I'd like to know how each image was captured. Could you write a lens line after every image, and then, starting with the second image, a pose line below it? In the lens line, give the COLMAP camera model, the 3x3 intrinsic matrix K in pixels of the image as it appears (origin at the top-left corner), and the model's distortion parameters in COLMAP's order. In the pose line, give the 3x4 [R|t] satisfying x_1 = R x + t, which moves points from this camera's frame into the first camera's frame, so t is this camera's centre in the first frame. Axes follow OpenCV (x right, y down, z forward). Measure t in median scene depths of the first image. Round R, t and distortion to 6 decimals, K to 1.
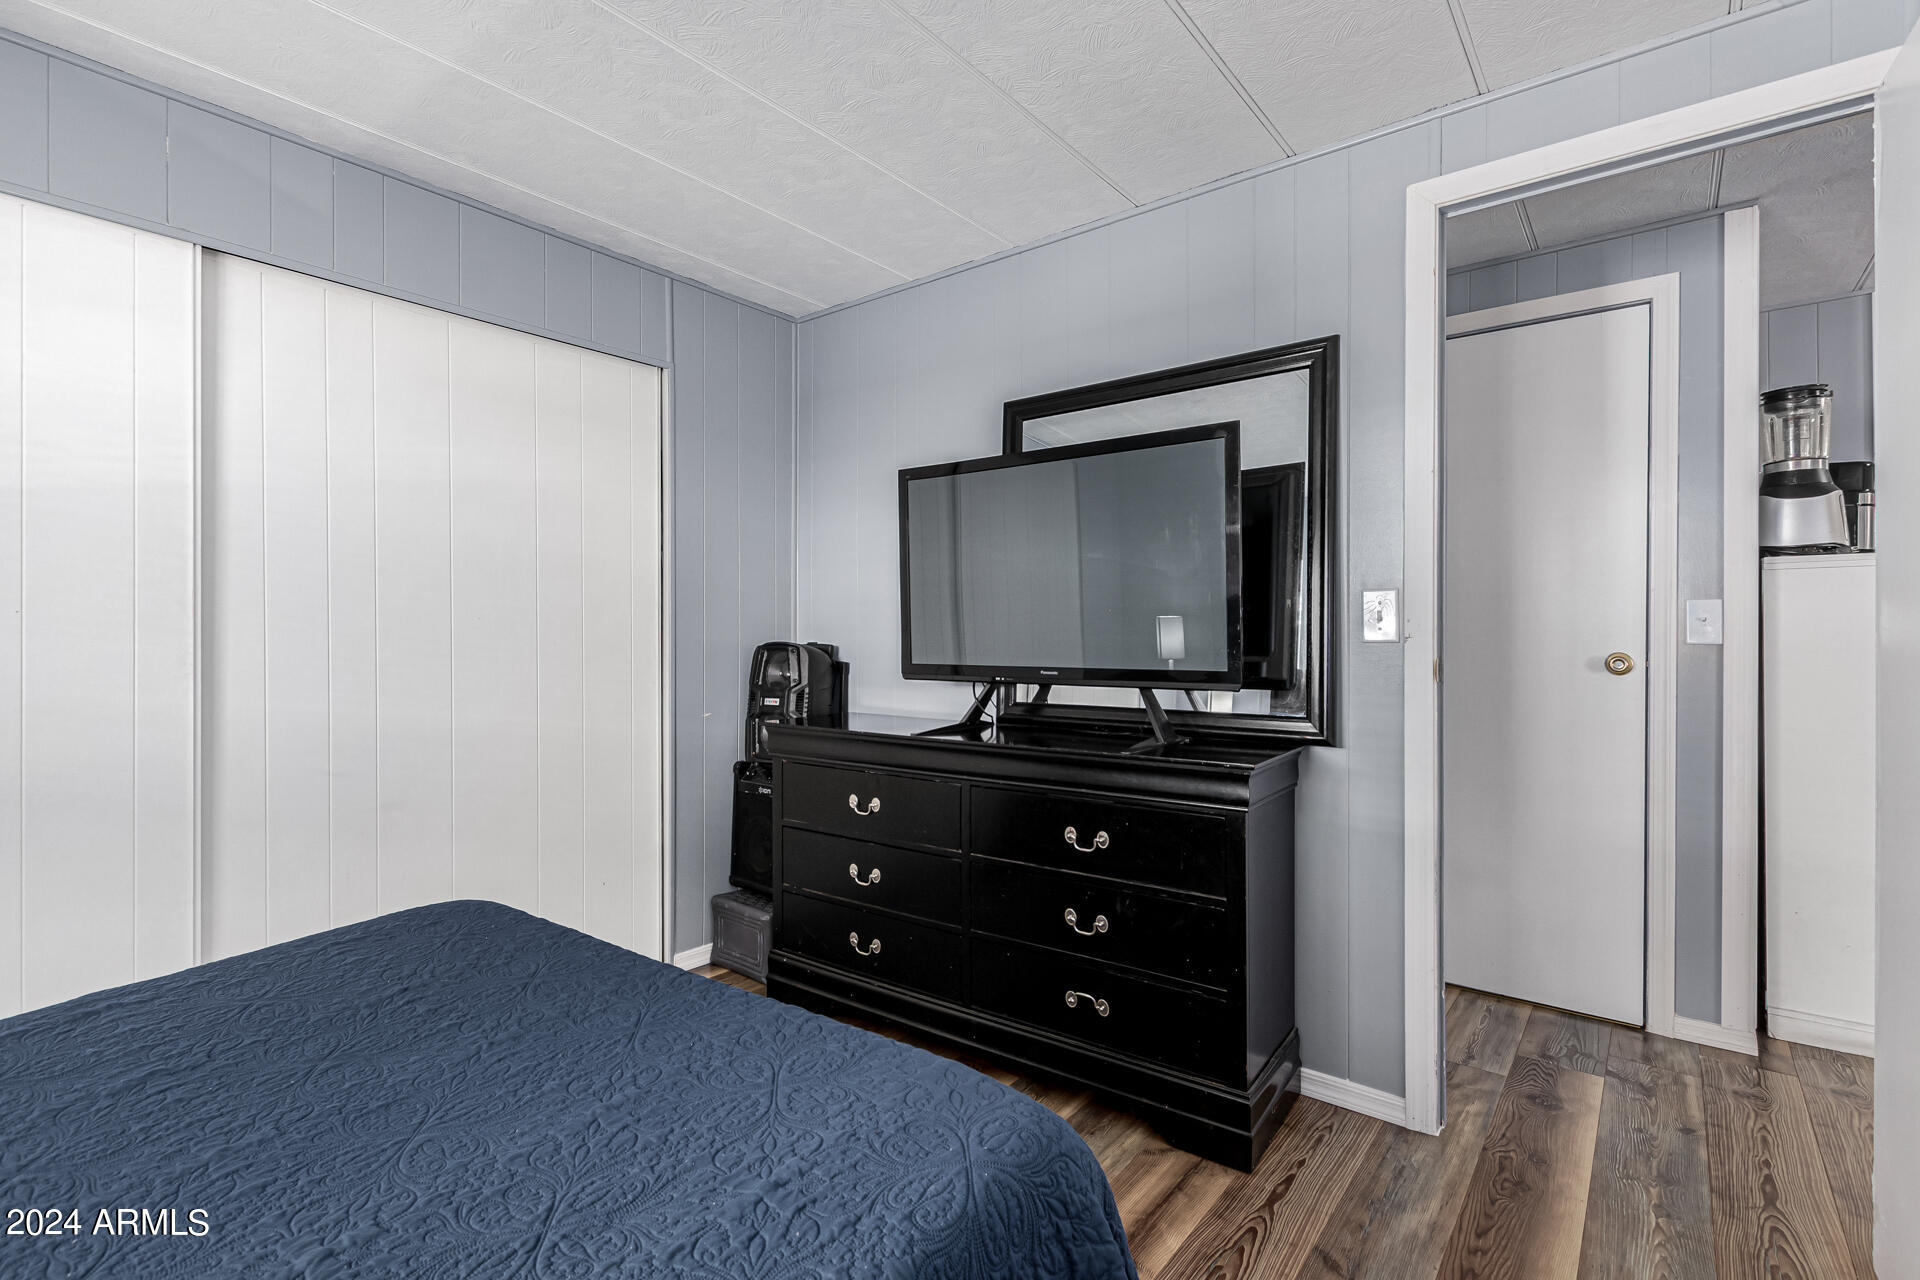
lens RADIAL K [[876.2, 0, 961.0], [0, 876.2, 652.5], [0, 0, 1]] dist [-0.000748, -0.000371]
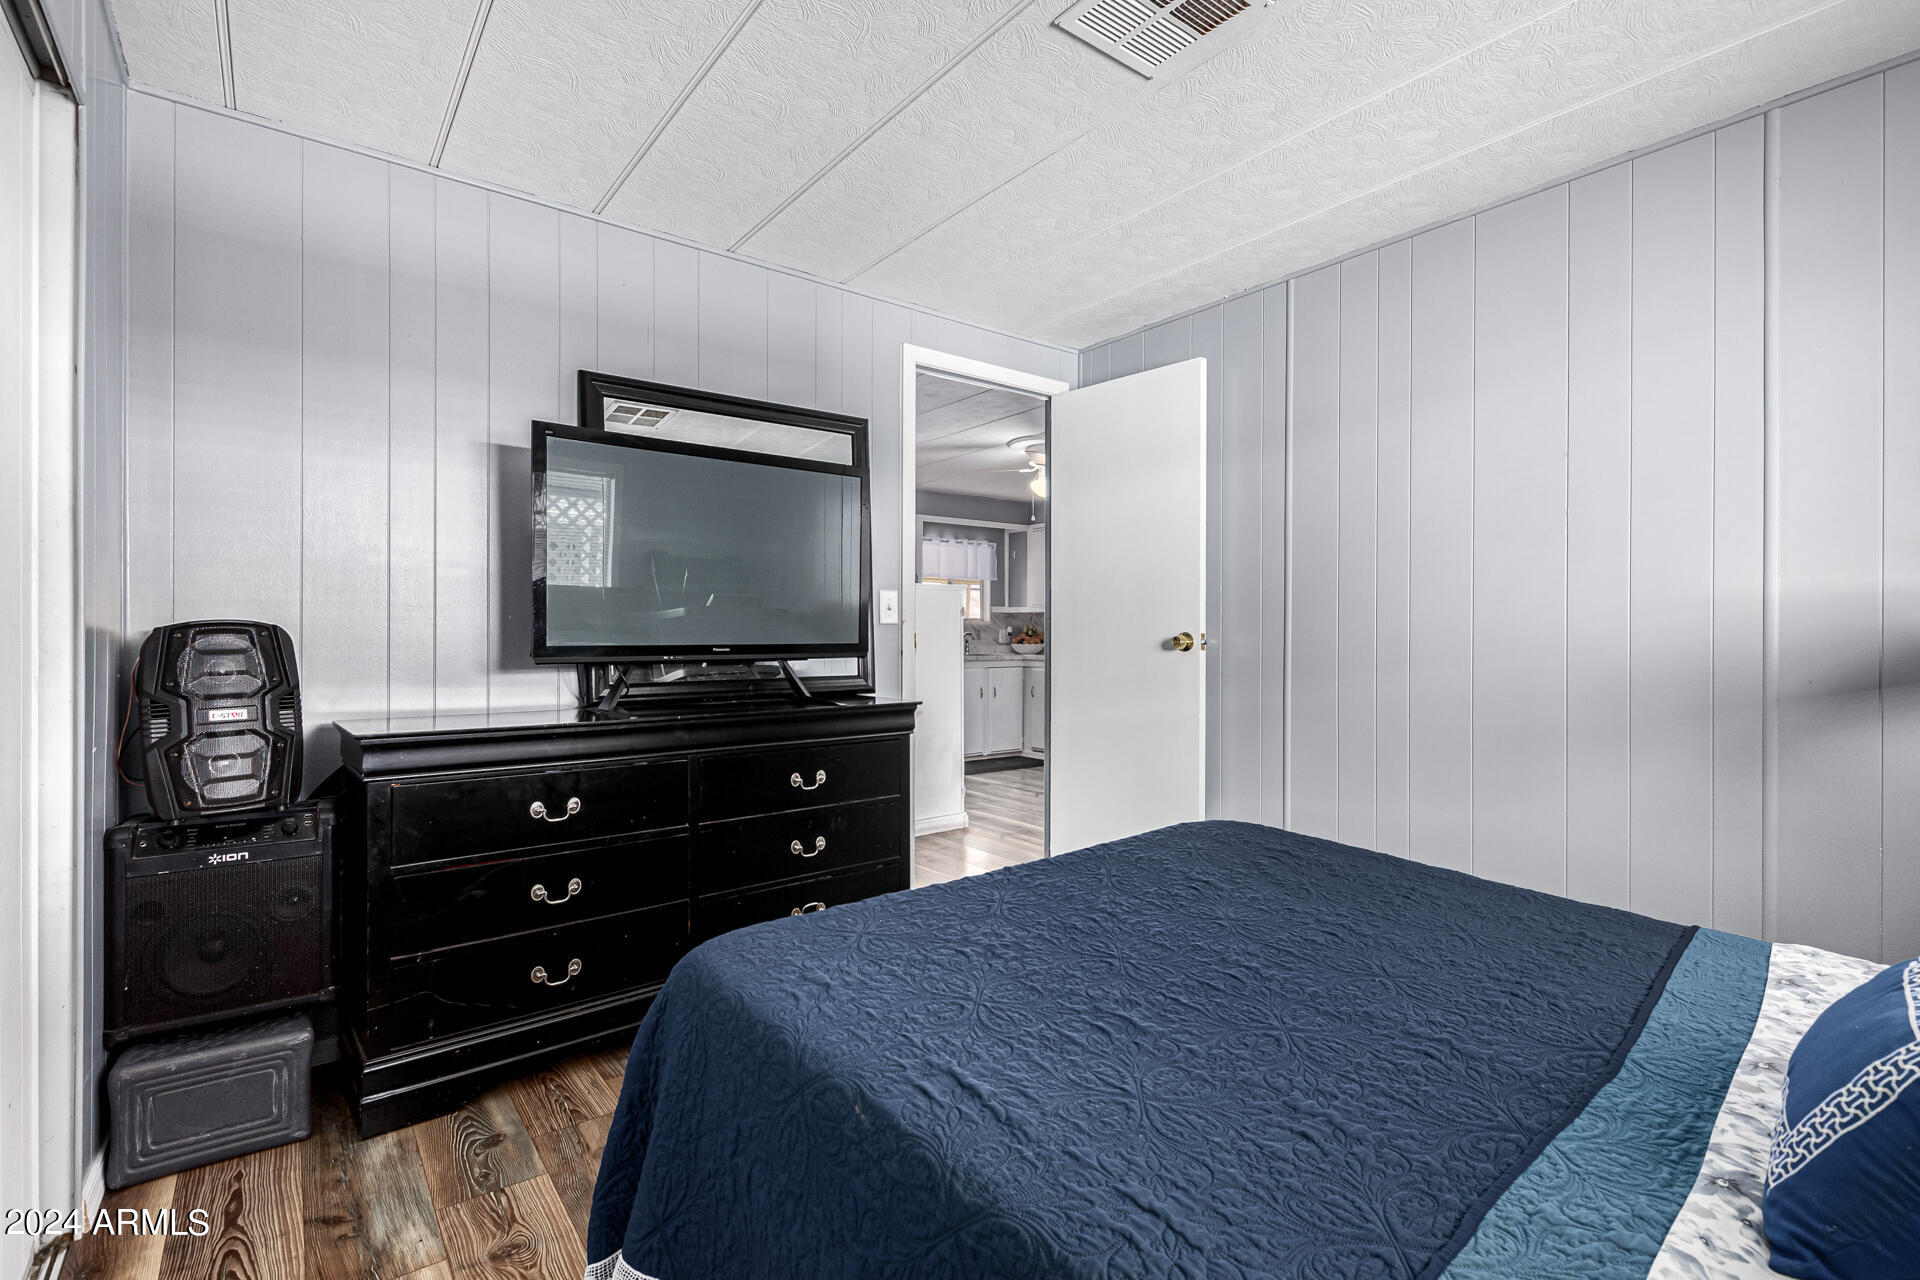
lens RADIAL K [[884.0, 0, 955.6], [0, 884.0, 622.4], [0, 0, 1]] dist [-0.000347, -0.000117]
pose [[0.254762, -0.001549, 0.967002, -0.862023], [0.012029, 0.999926, -0.001567, -0.006135], [-0.966929, 0.012031, 0.254762, 0.398033]]
